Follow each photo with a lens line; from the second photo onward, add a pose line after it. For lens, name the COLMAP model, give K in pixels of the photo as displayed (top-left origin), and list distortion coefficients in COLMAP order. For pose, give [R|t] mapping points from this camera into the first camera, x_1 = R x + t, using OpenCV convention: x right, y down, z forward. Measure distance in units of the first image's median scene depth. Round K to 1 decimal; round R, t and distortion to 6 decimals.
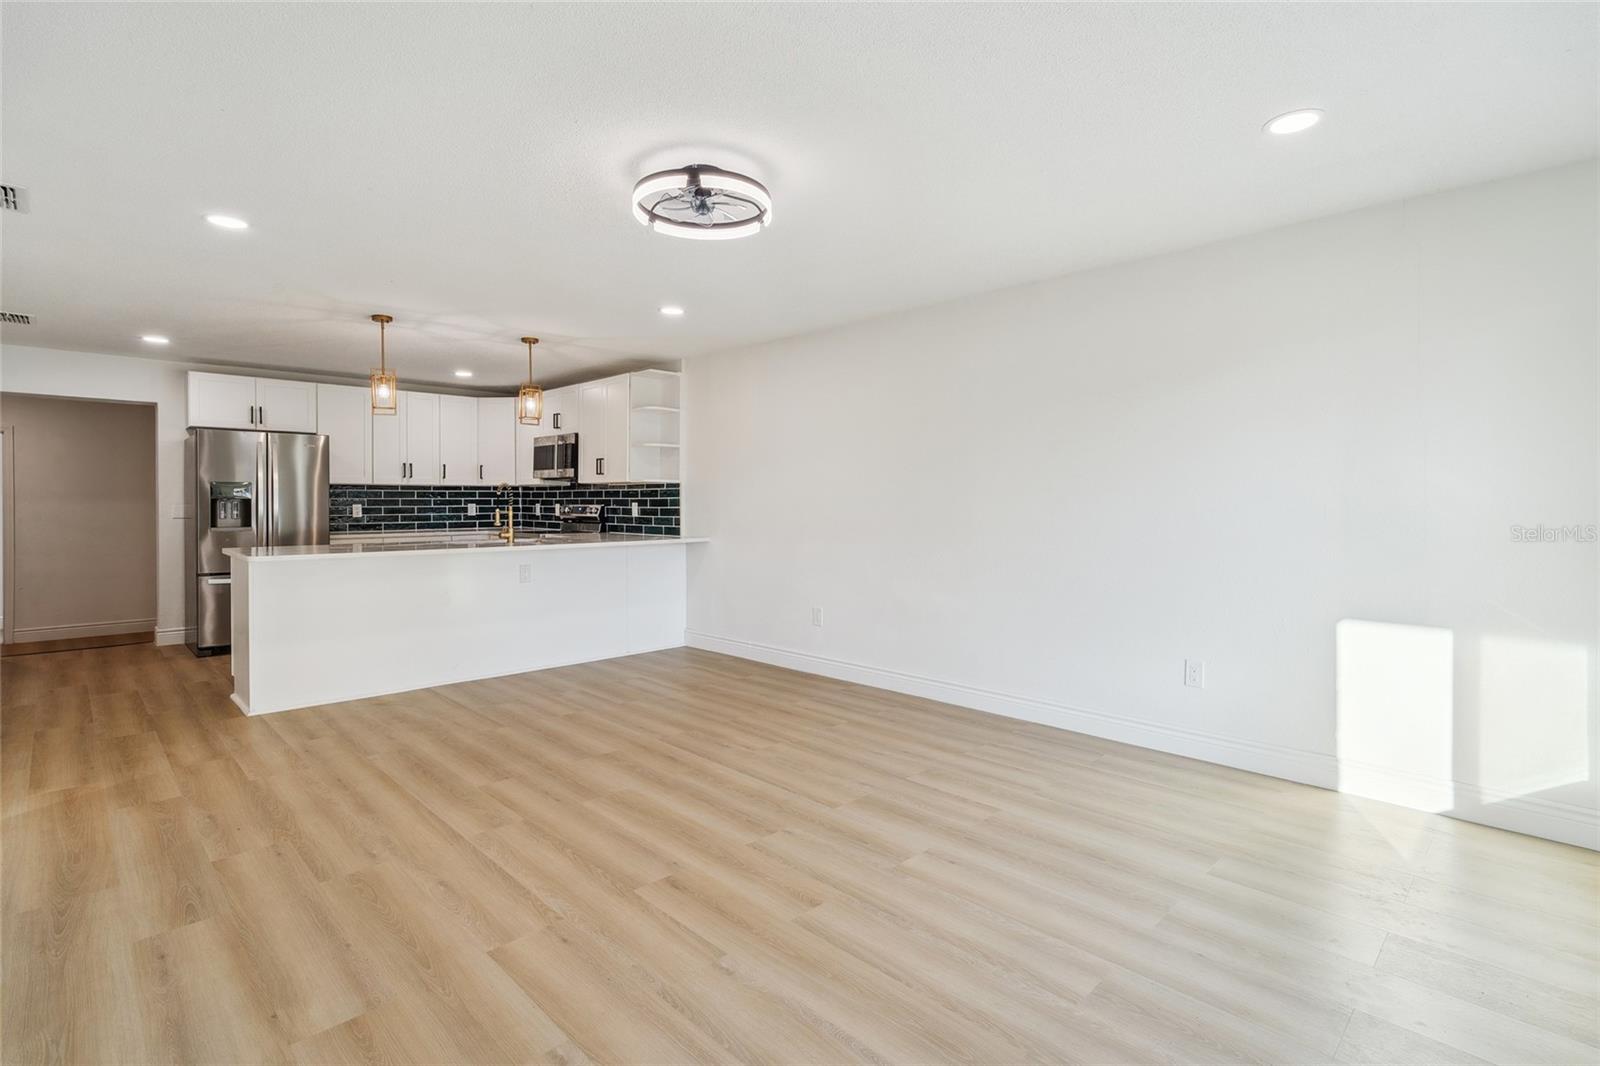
lens RADIAL K [[762.5, 0, 808.6], [0, 762.5, 503.0], [0, 0, 1]] dist [-0.022975, 0.011355]
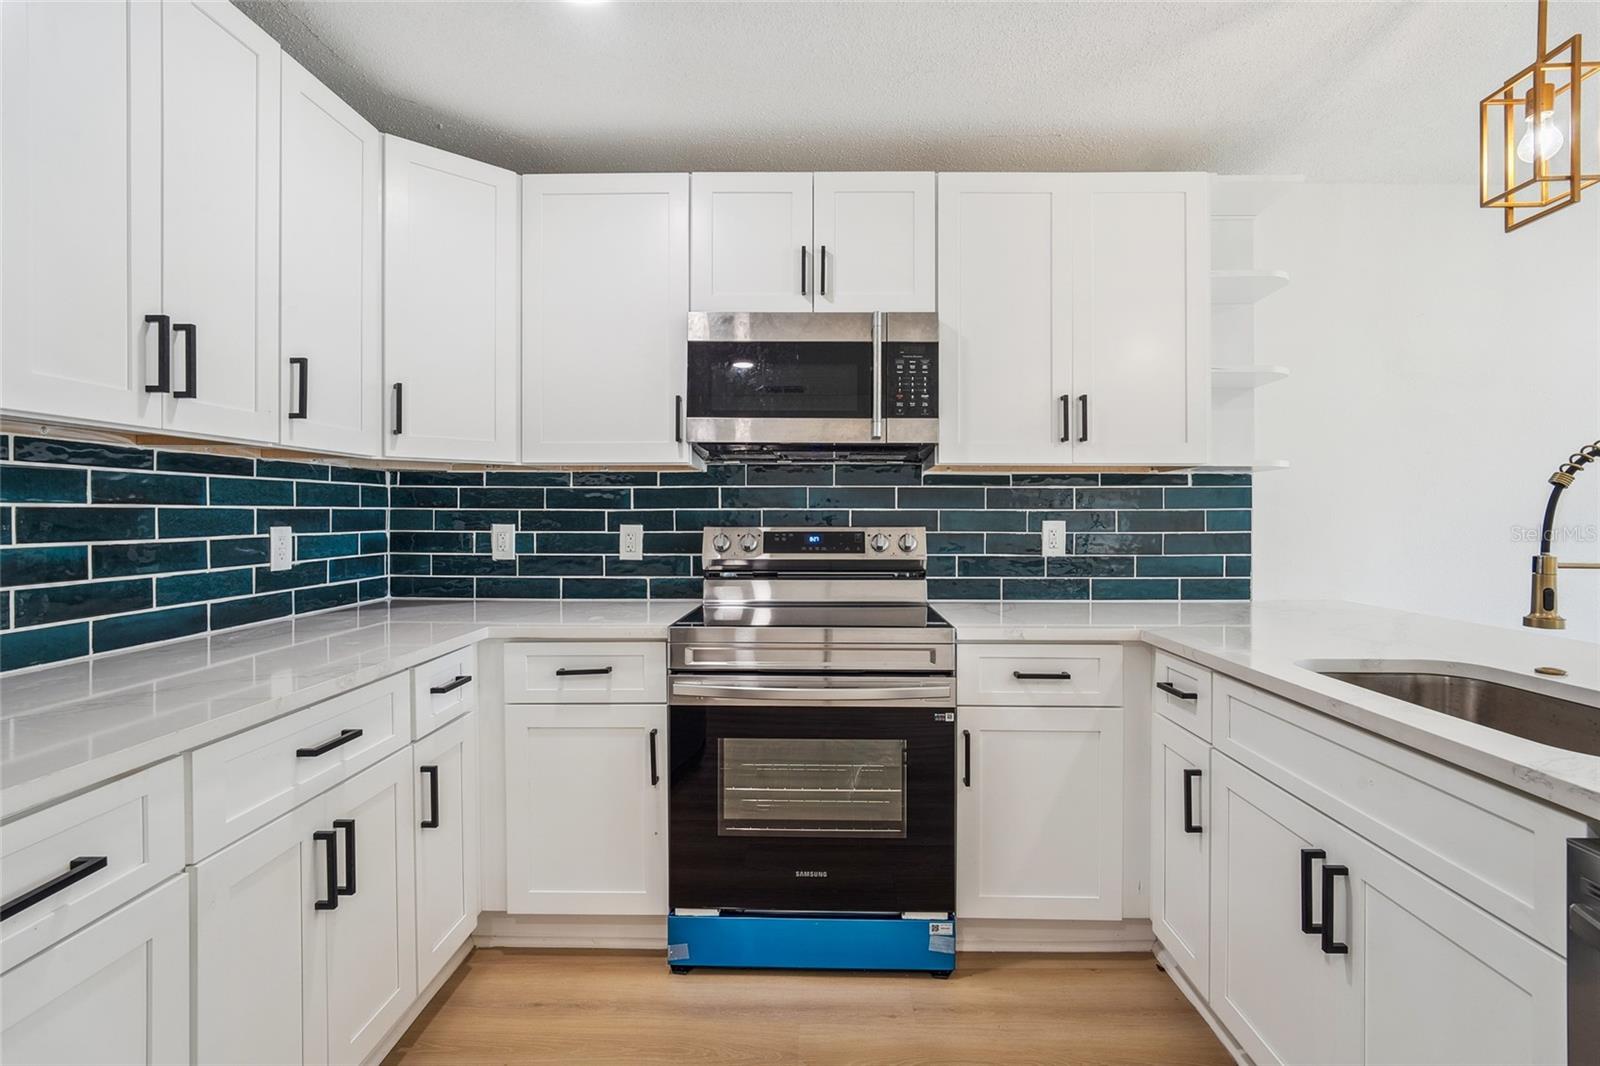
lens RADIAL K [[759.6, 0, 806.2], [0, 759.6, 511.3], [0, 0, 1]] dist [-0.022513, 0.010619]
pose [[0.721335, 0.002404, 0.692583, -0.555267], [0.001072, 0.999989, -0.004587, -0.003477], [-0.692586, 0.004051, 0.721324, 0.766491]]
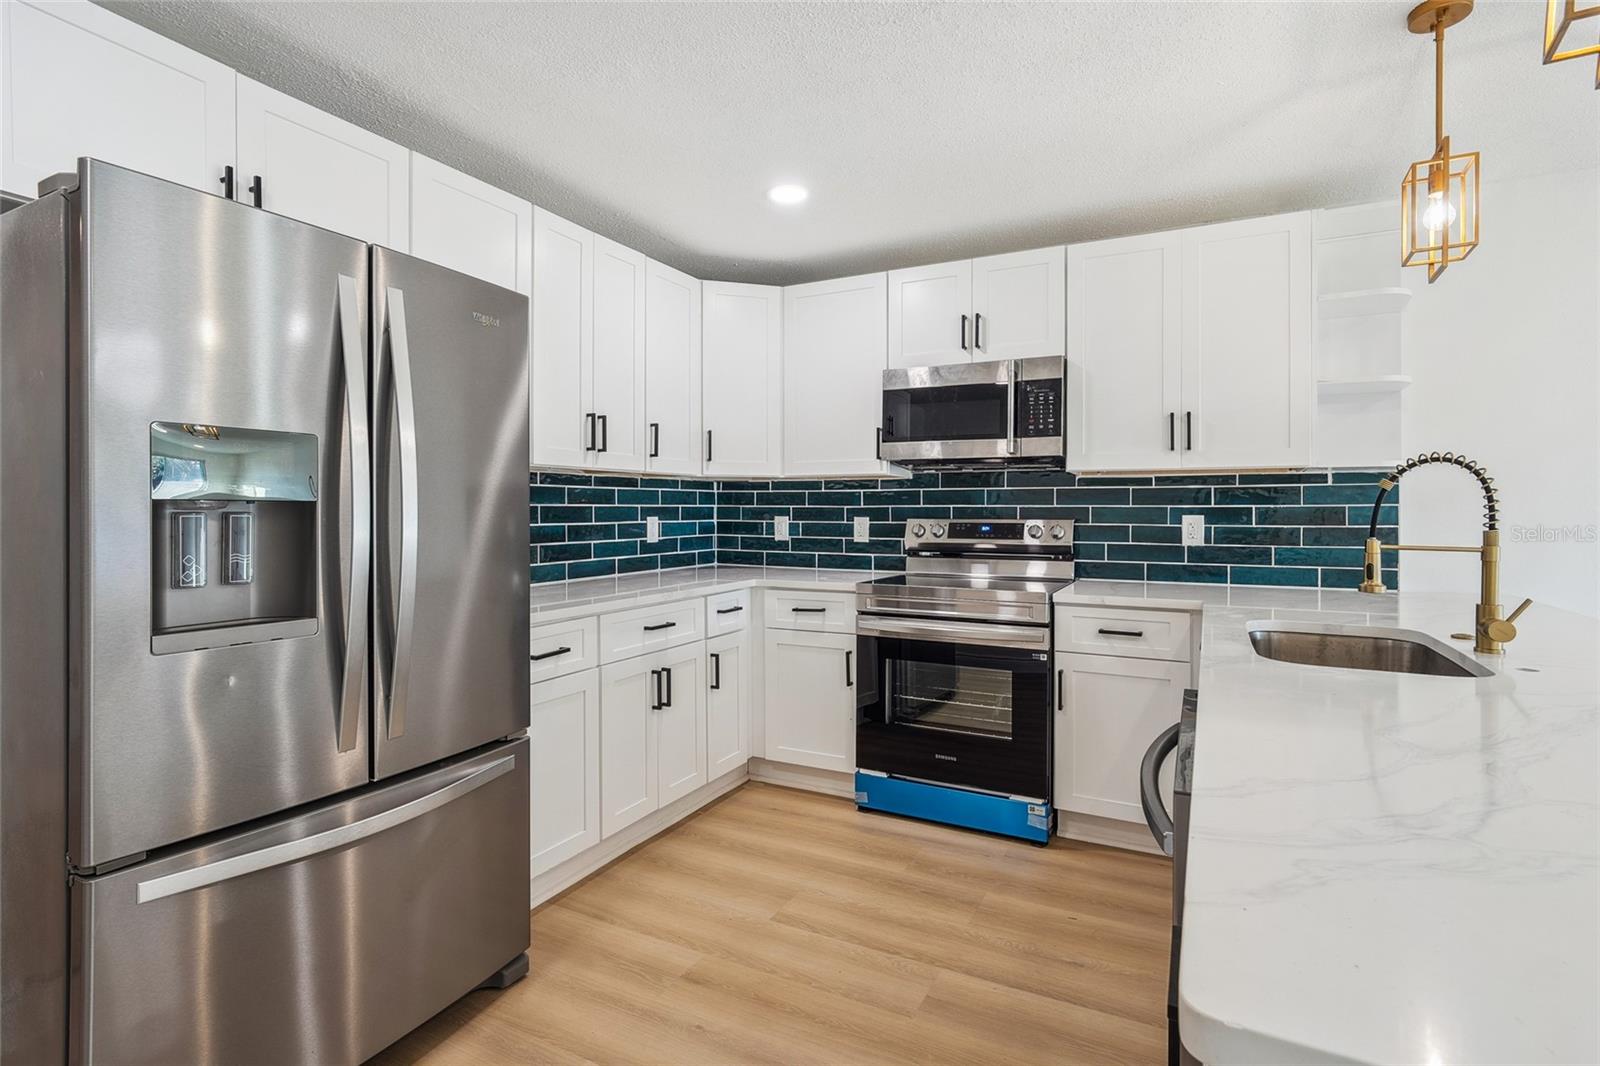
lens RADIAL K [[762.5, 0, 808.6], [0, 762.5, 503.0], [0, 0, 1]] dist [-0.022975, 0.011355]
pose [[0.953308, 0.002603, 0.301987, -0.553738], [0.000289, 0.999955, -0.009532, -0.003352], [-0.301998, 0.009174, 0.953264, 0.603099]]
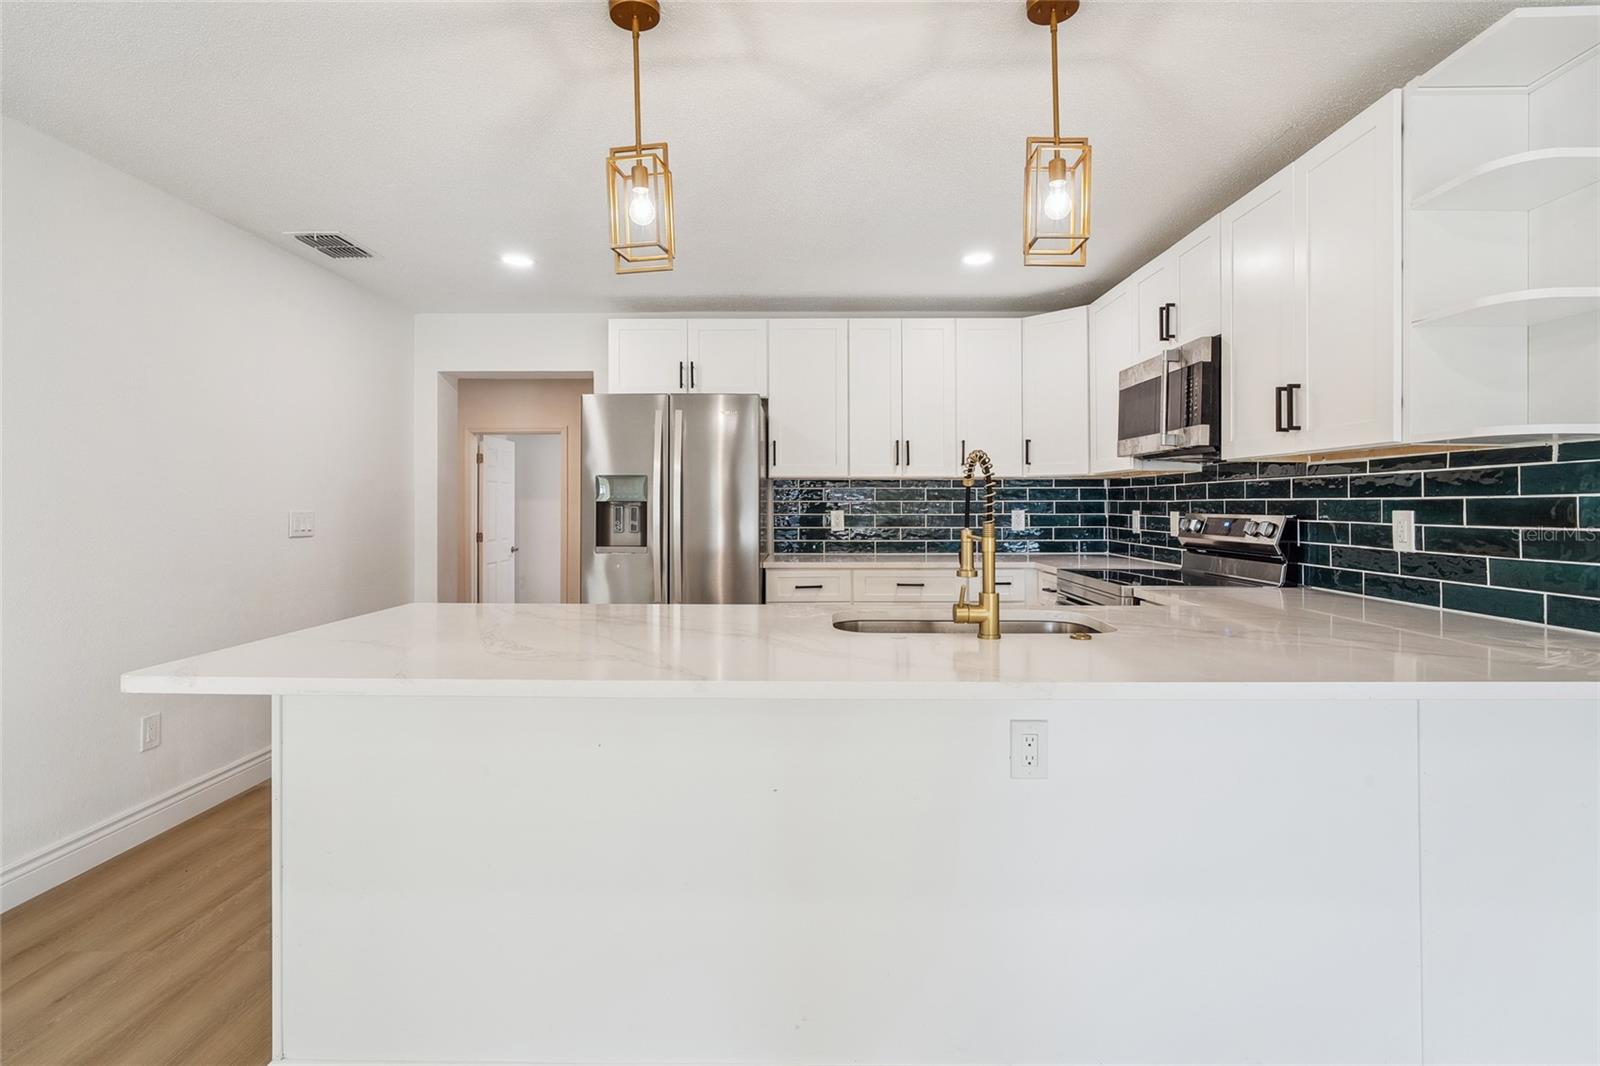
lens RADIAL K [[762.5, 0, 808.6], [0, 762.5, 503.0], [0, 0, 1]] dist [-0.022975, 0.011355]
pose [[0.702551, -0.002392, -0.711630, -0.166175], [-0.000657, 0.999992, -0.004010, -0.002218], [0.711633, 0.003285, 0.702543, 0.547155]]
